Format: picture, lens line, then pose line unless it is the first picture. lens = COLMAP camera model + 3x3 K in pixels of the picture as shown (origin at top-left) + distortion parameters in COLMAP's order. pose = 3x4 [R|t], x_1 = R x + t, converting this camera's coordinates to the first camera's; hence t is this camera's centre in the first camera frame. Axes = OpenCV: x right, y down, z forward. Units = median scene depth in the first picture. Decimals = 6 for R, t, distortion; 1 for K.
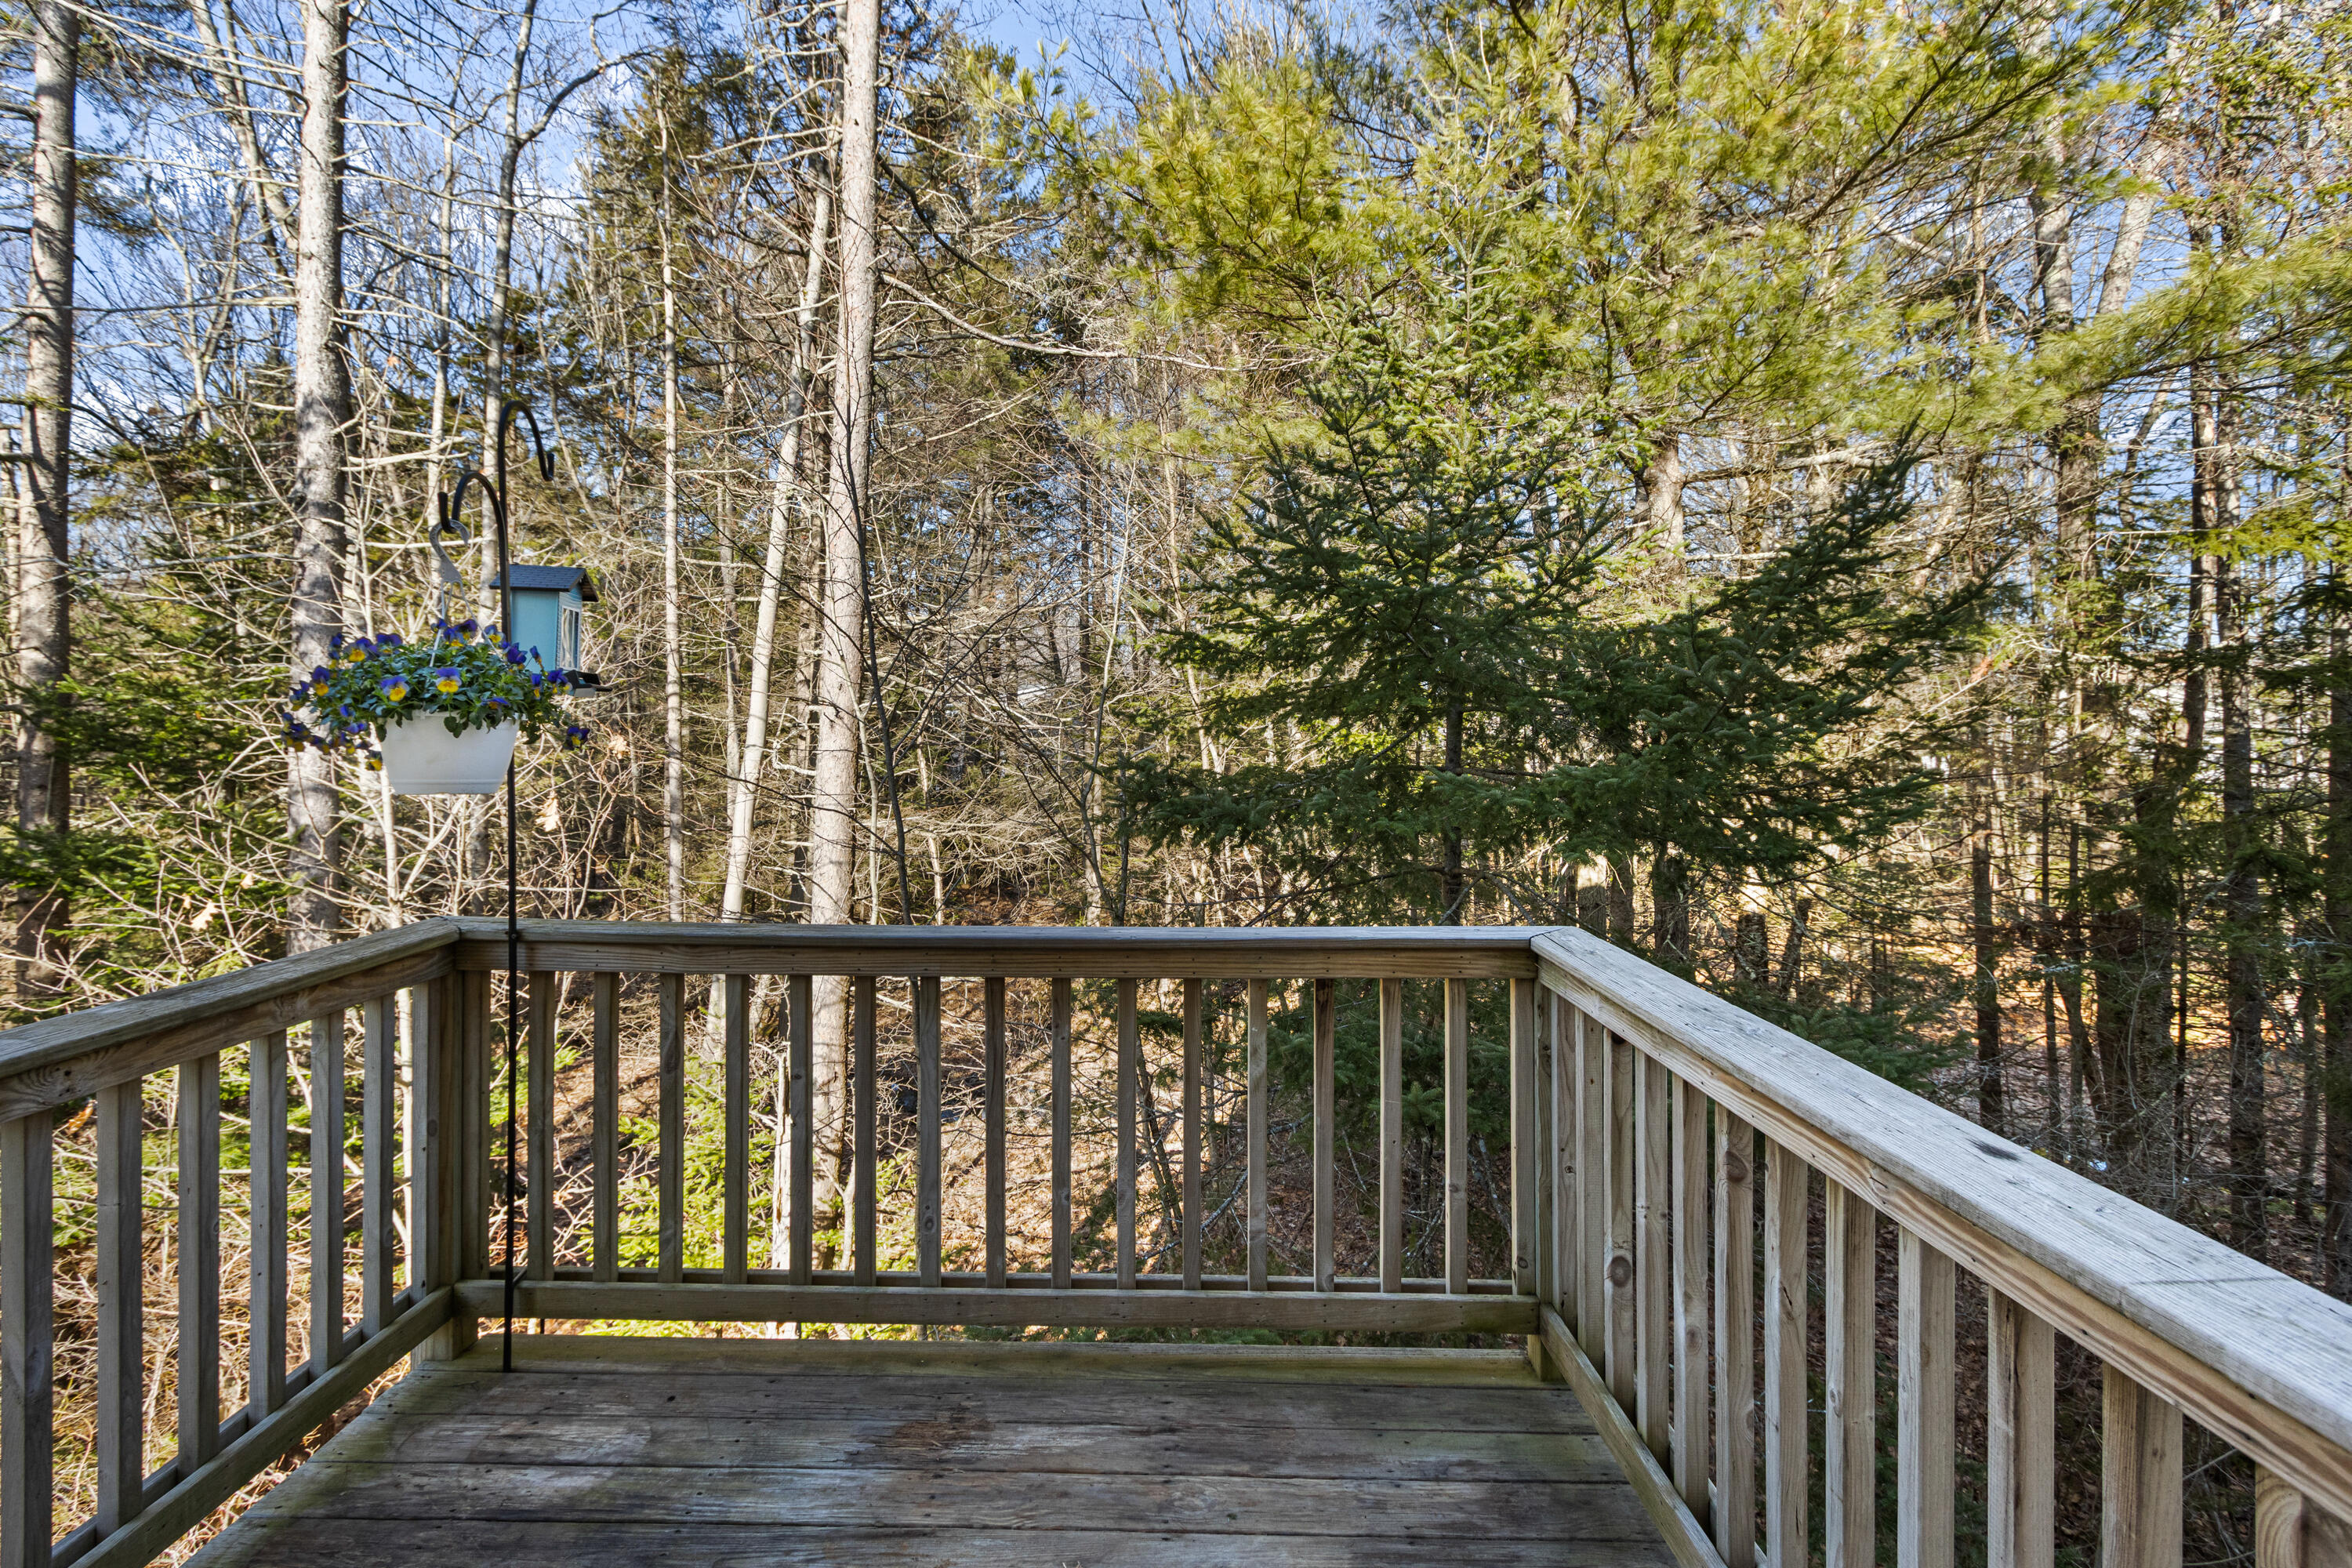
lens RADIAL K [[1102.1, 0, 1162.7], [0, 1102.1, 746.9], [0, 0, 1]] dist [-0.001246, -0.001094]
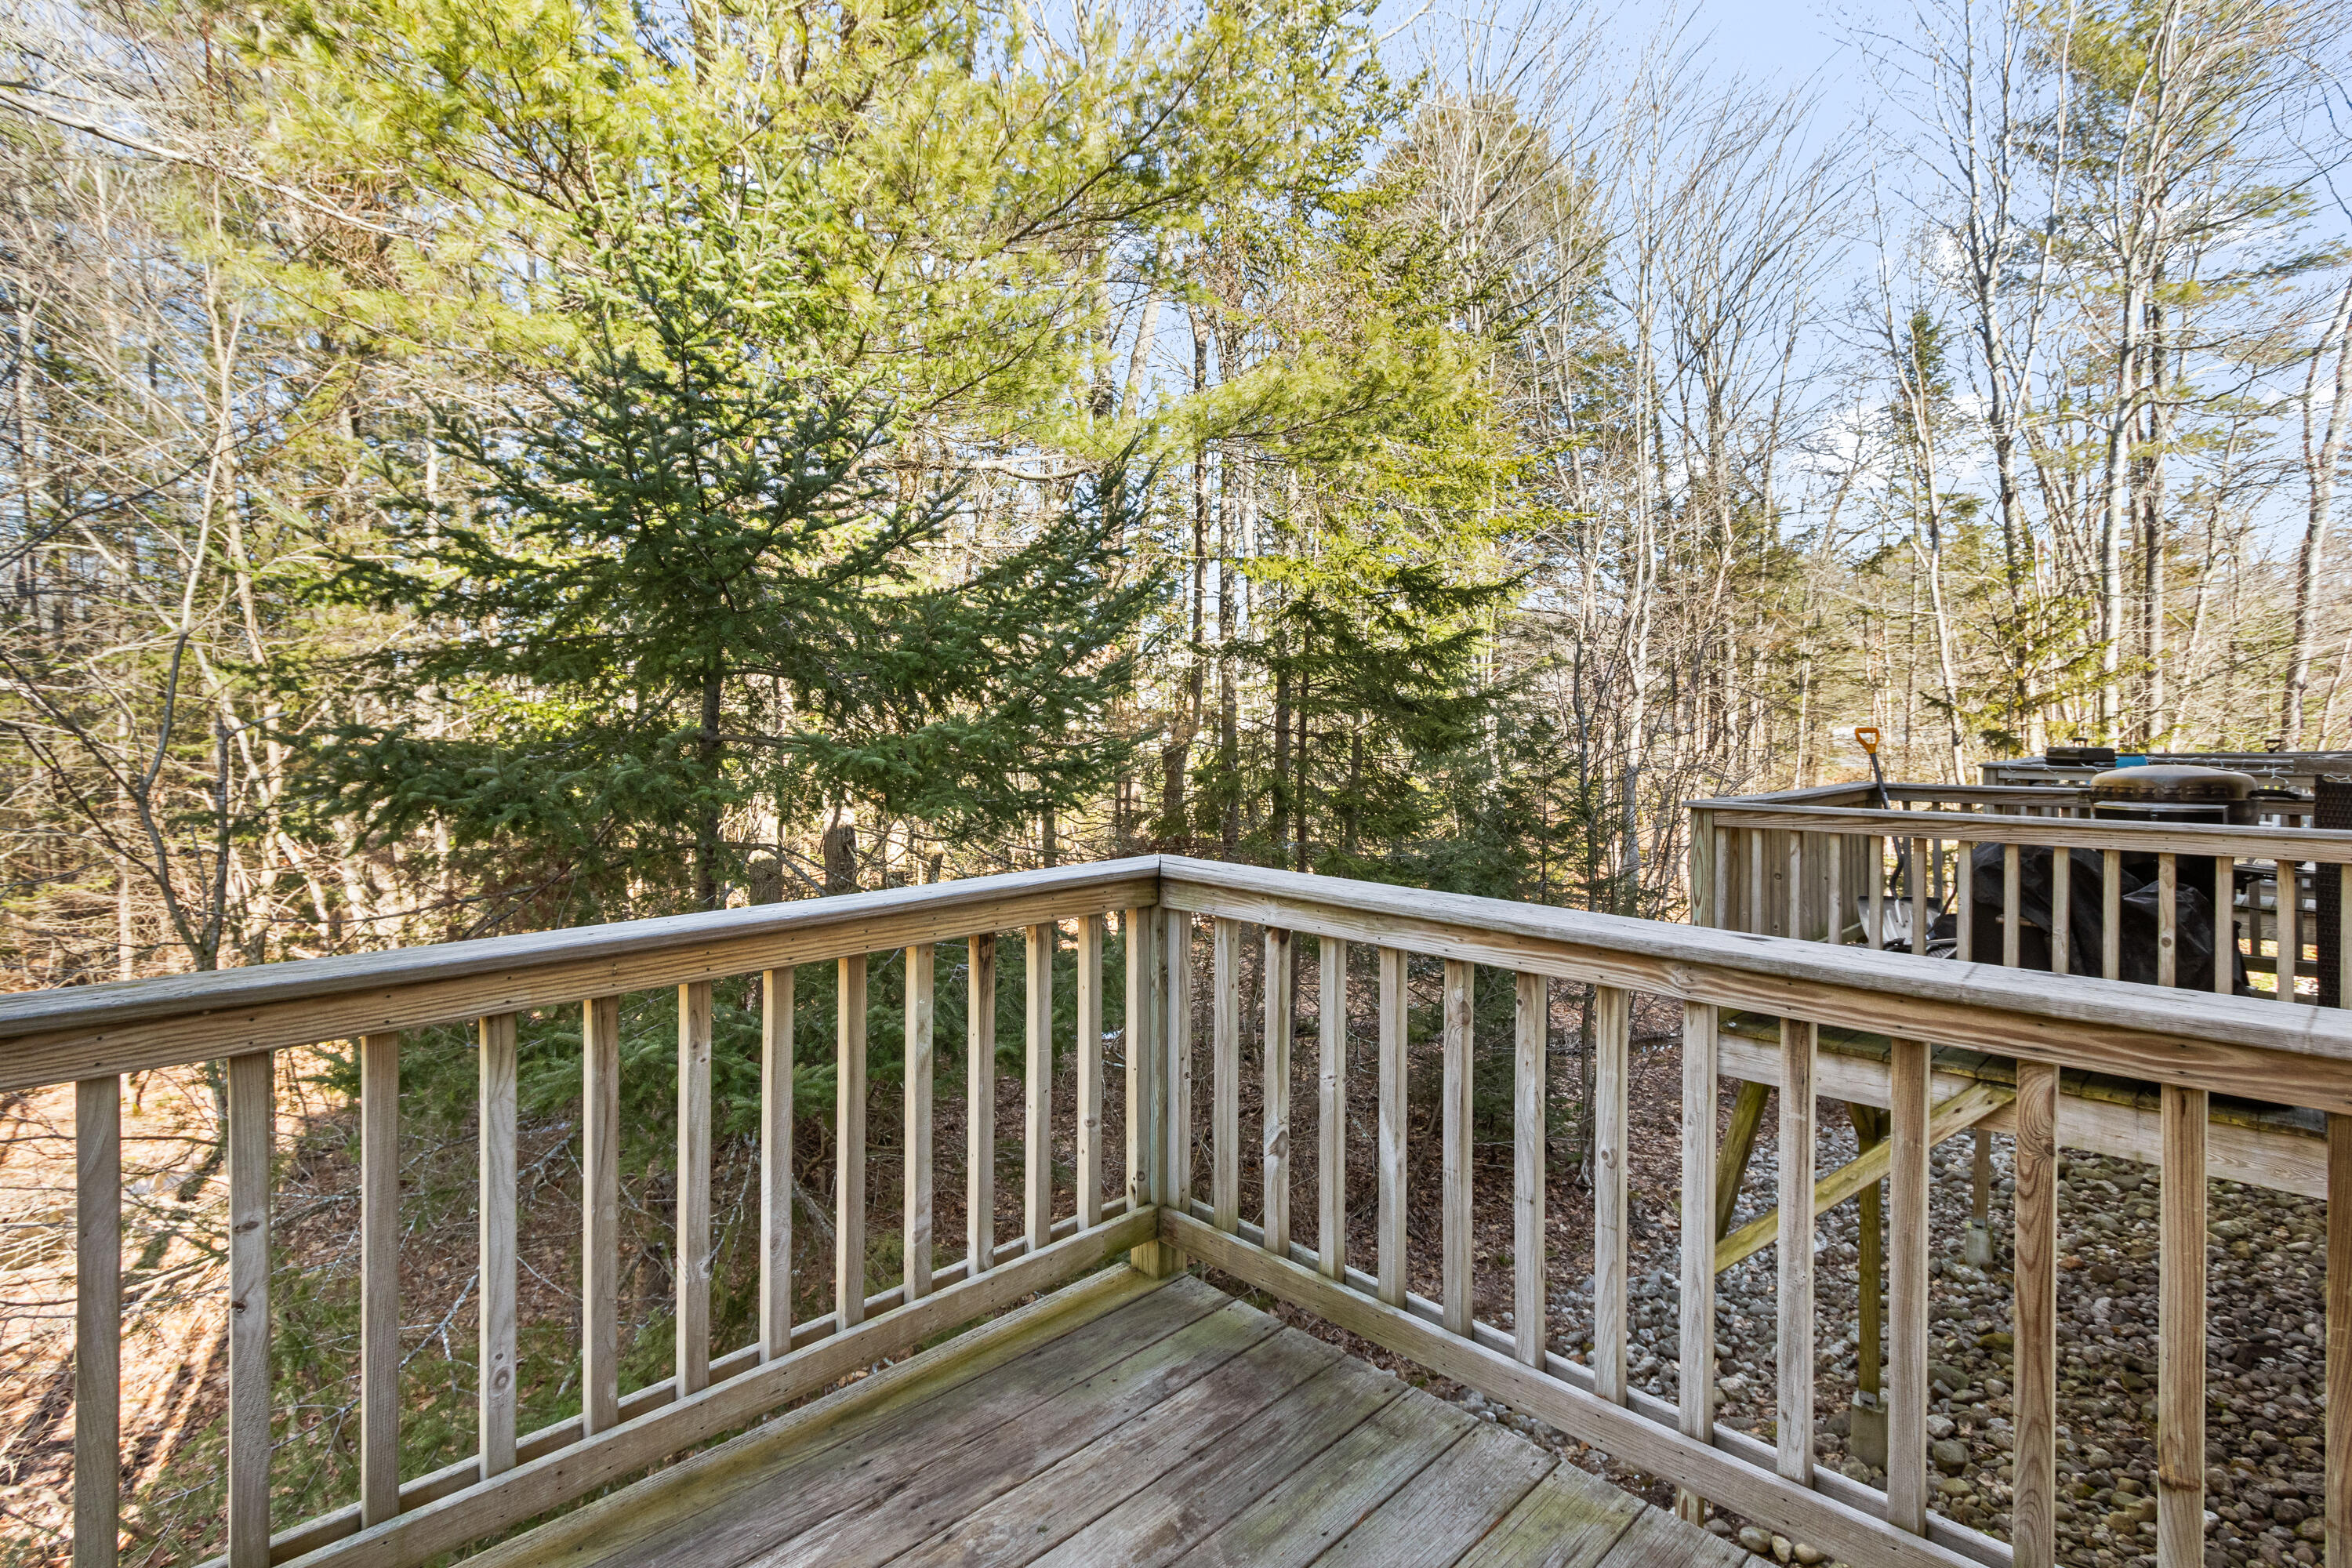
lens RADIAL K [[1102.1, 0, 1162.7], [0, 1102.1, 746.9], [0, 0, 1]] dist [-0.001246, -0.001094]
pose [[0.707953, -0.019800, 0.705982, -0.390545], [0.007282, 0.999758, 0.020736, 0.038046], [-0.706222, -0.009539, 0.707926, 0.246107]]
